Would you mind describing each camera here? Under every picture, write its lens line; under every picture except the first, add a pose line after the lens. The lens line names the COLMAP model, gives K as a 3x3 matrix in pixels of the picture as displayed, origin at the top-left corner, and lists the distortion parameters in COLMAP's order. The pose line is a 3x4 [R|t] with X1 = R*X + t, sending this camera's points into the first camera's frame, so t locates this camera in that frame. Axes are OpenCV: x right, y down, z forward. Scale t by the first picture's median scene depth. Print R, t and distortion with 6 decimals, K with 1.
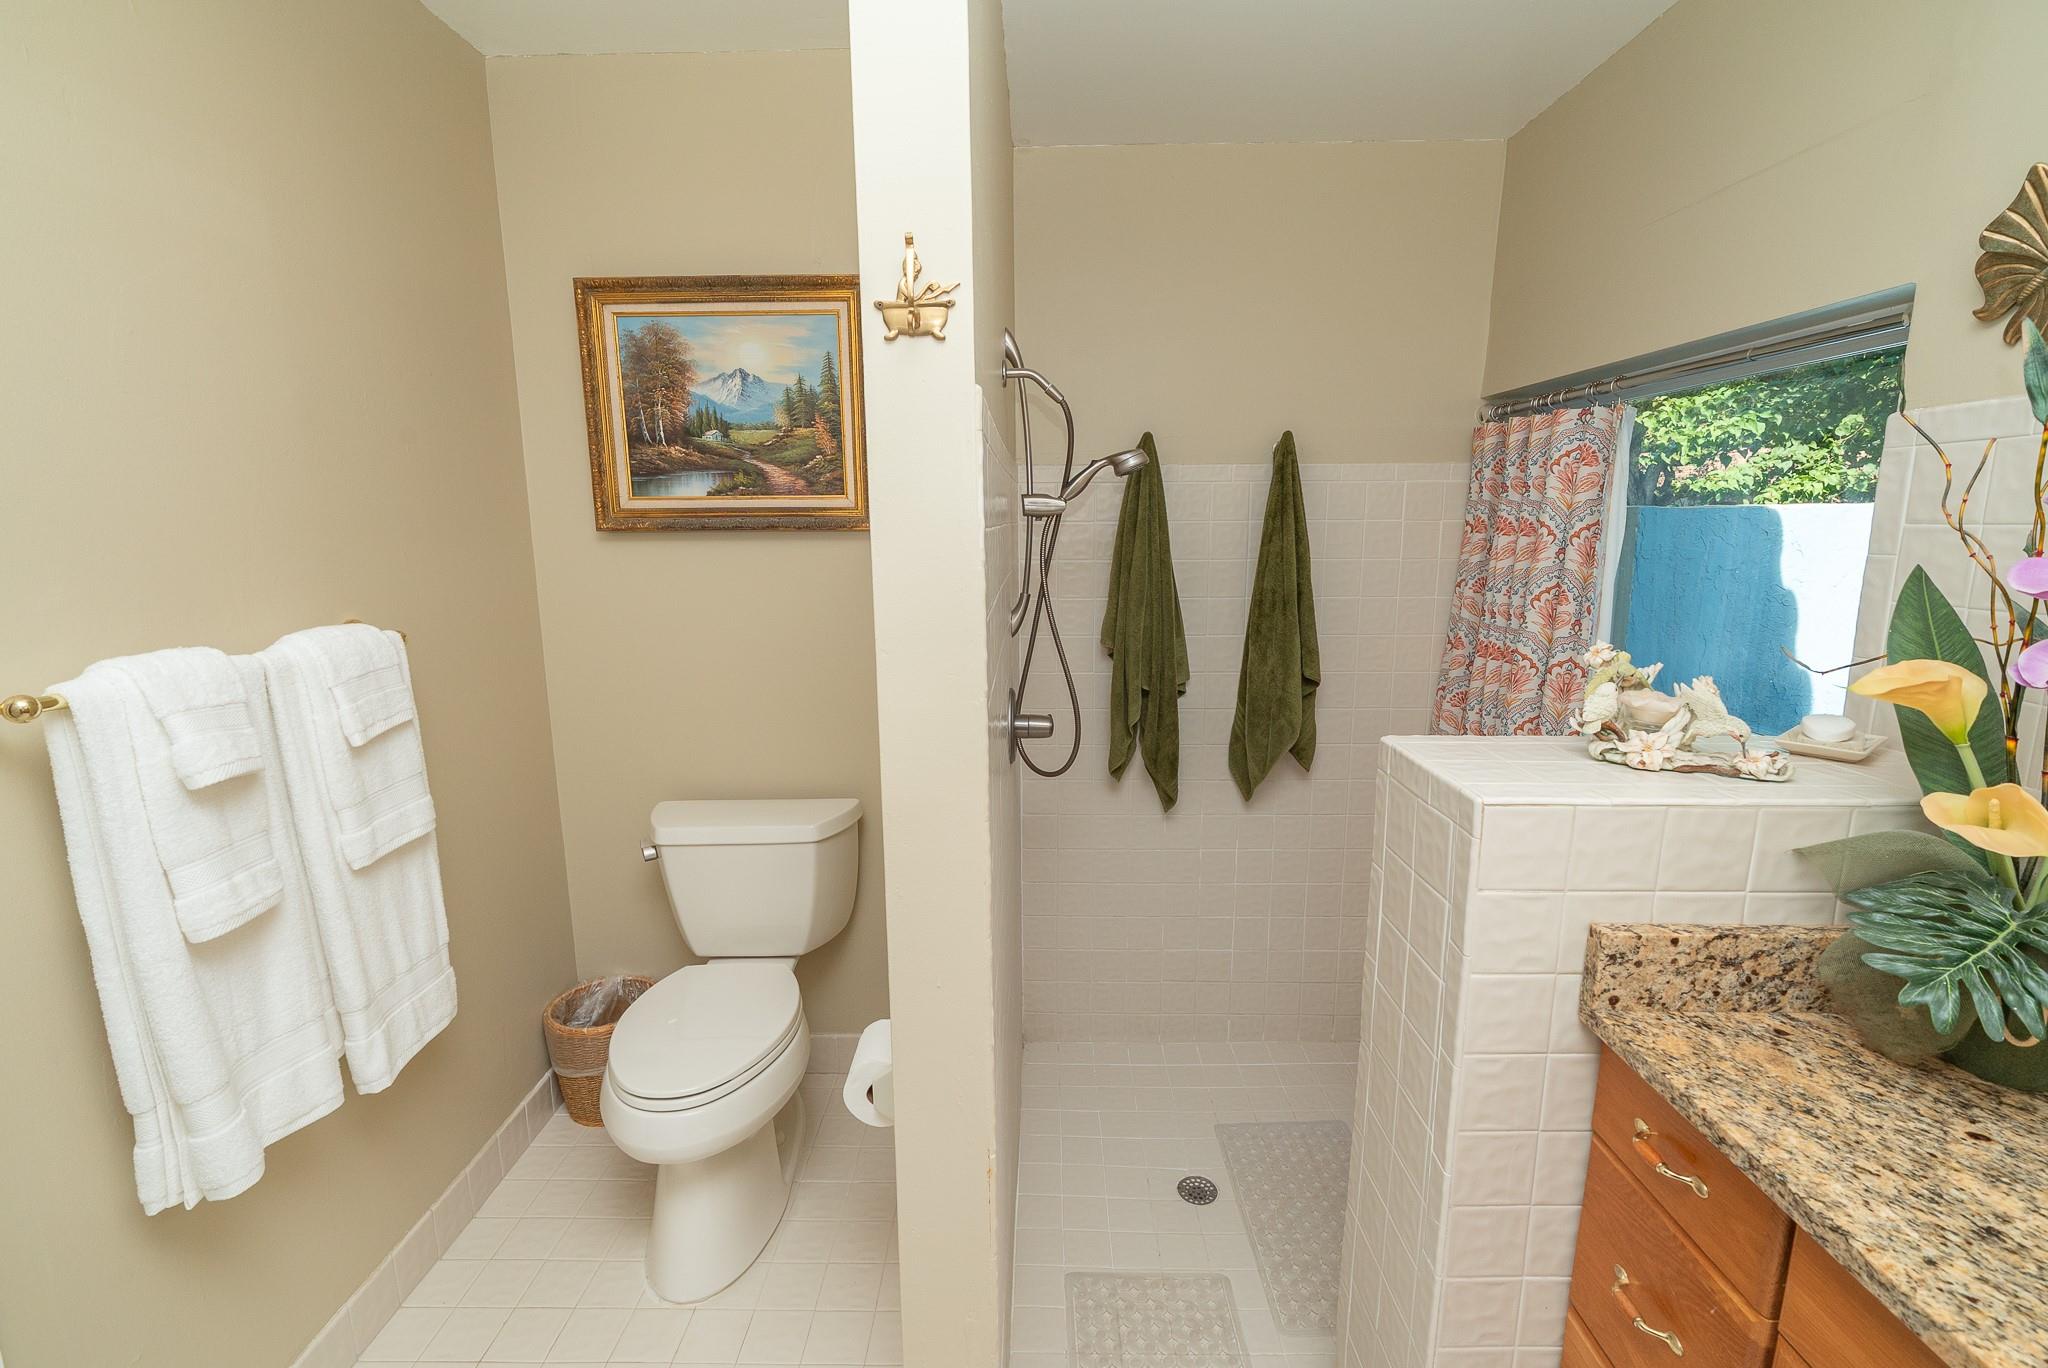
lens RADIAL K [[925.0, 0, 1026.4], [0, 925.0, 690.6], [0, 0, 1]] dist [-0.009101, 0.004590]
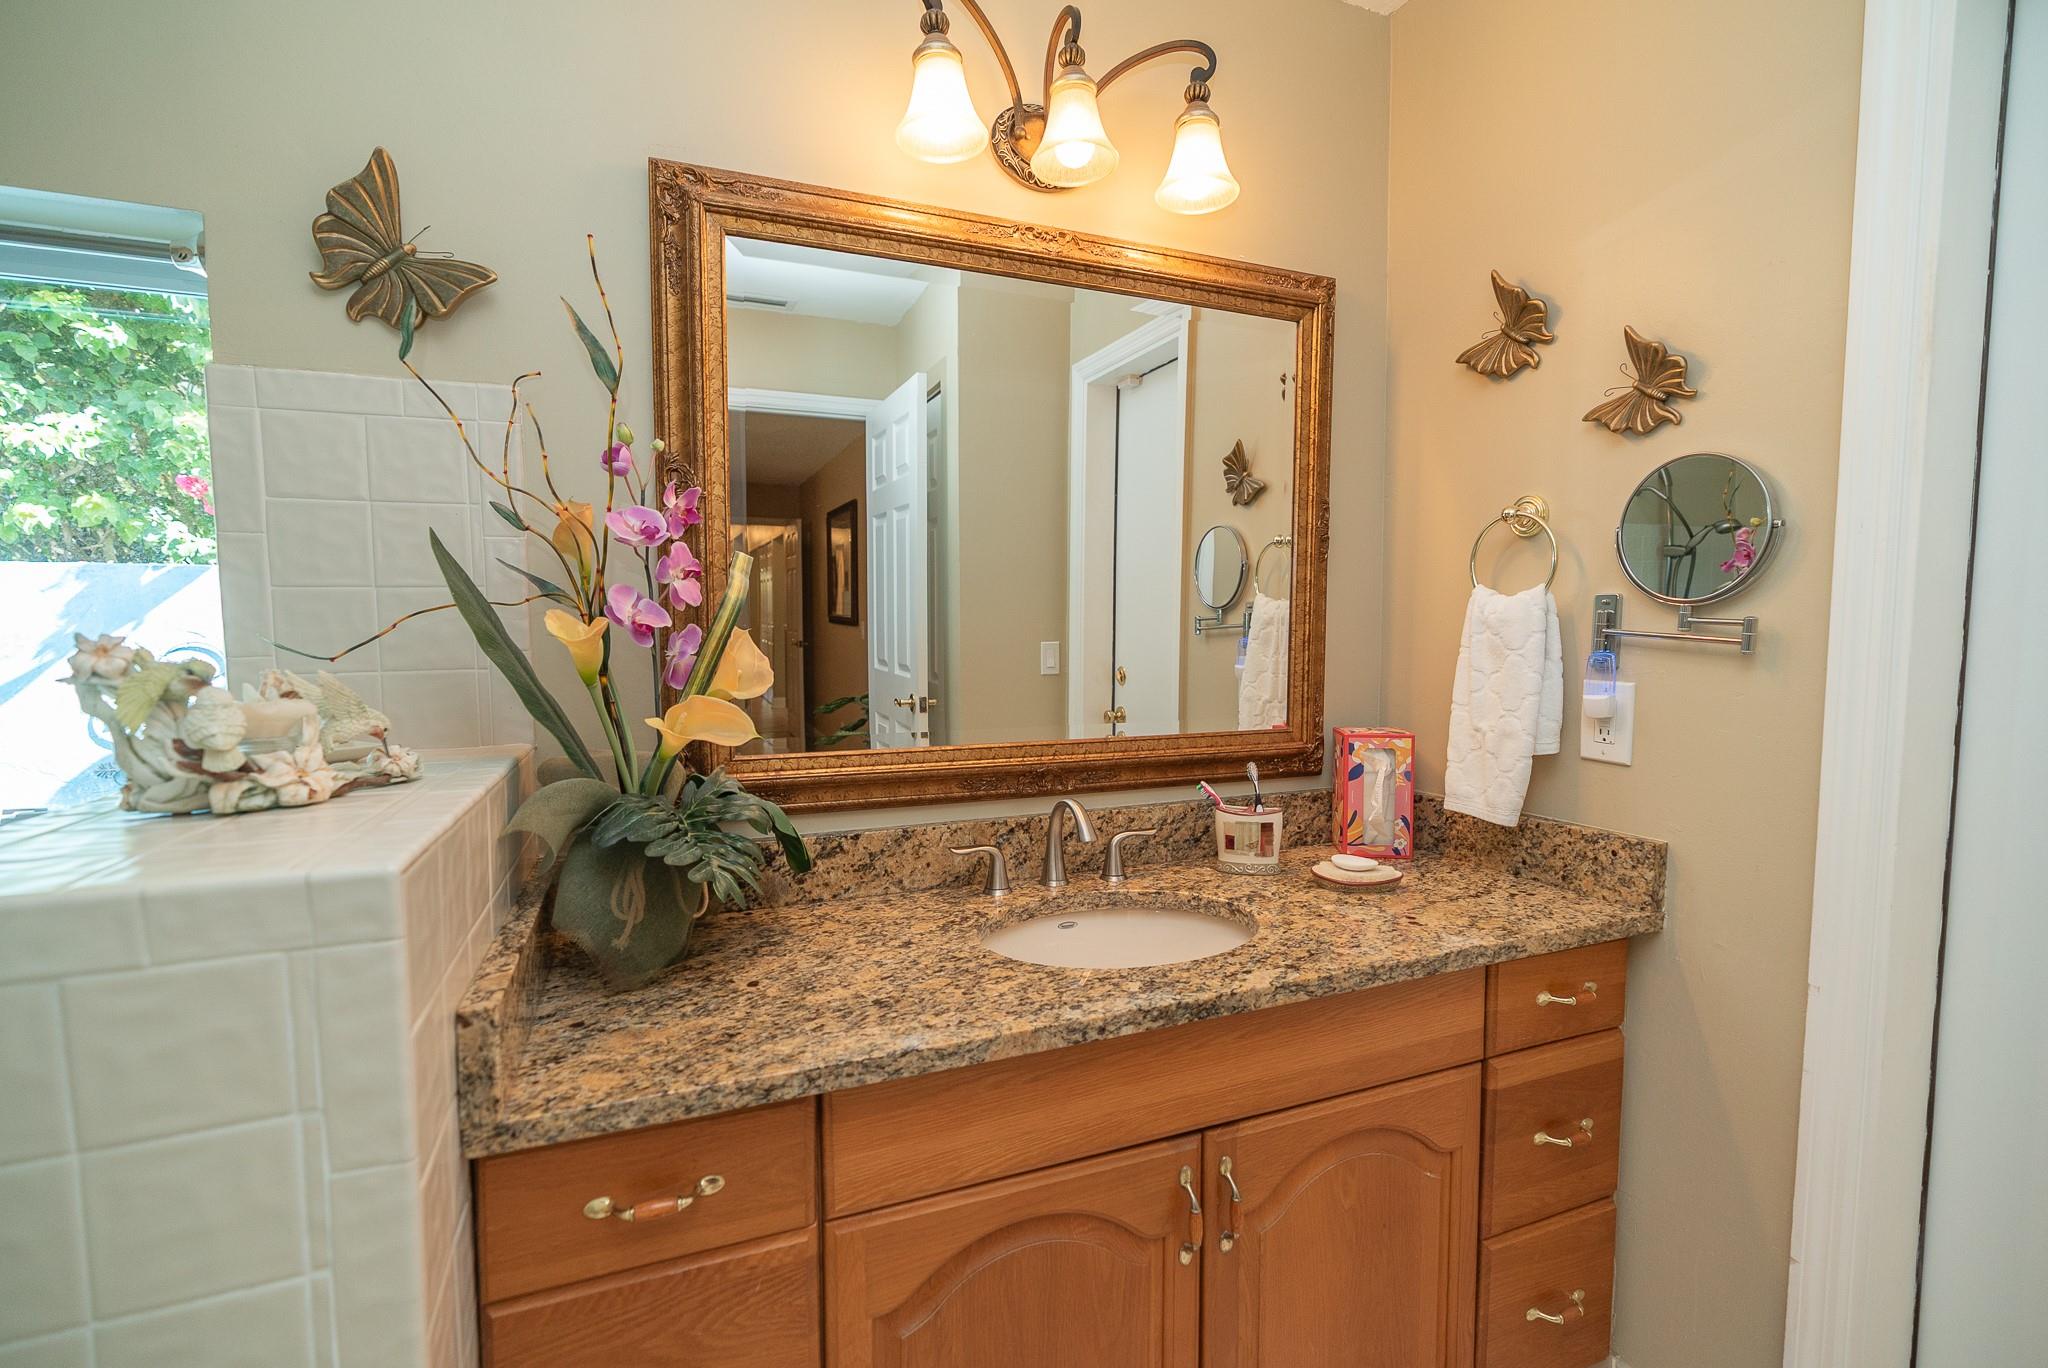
lens RADIAL K [[925.0, 0, 1025.8], [0, 925.0, 685.2], [0, 0, 1]] dist [-0.009101, 0.004590]
pose [[-0.386932, -0.053788, 0.920538, -0.171241], [0.175795, 0.975685, 0.130903, 0.006240], [-0.905196, 0.212476, -0.368068, 0.906016]]
